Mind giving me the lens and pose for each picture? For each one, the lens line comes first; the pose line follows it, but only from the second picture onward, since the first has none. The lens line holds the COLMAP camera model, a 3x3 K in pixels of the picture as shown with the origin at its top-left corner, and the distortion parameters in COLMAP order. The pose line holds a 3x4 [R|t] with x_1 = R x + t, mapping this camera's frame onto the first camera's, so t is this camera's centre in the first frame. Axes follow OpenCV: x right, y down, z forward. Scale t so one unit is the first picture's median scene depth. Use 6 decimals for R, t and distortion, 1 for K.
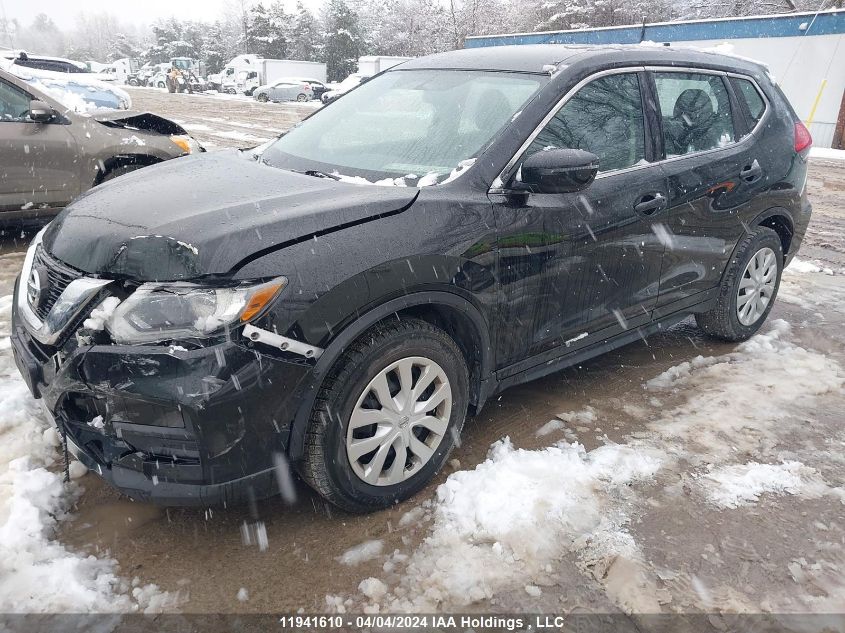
lens RADIAL K [[644.3, 0, 422.5], [0, 644.3, 329.8], [0, 0, 1]] dist [-0.022873, -0.003072]
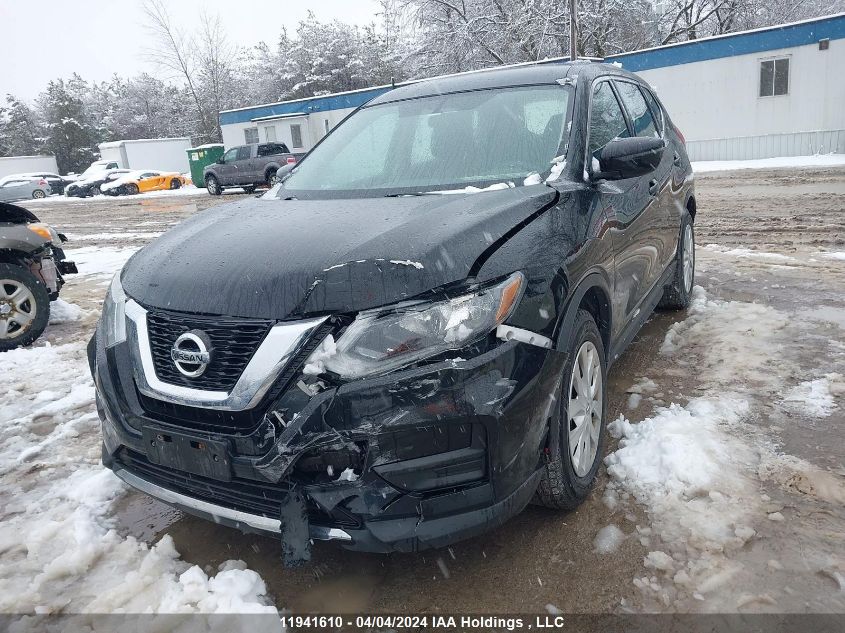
lens RADIAL K [[640.3, 0, 428.1], [0, 640.3, 313.4], [0, 0, 1]] dist [0.033789, -0.043323]
pose [[0.924522, -0.195732, 0.327028, -0.619867], [0.232555, 0.969517, -0.077170, 0.021588], [-0.301955, 0.147397, 0.941859, 0.102070]]
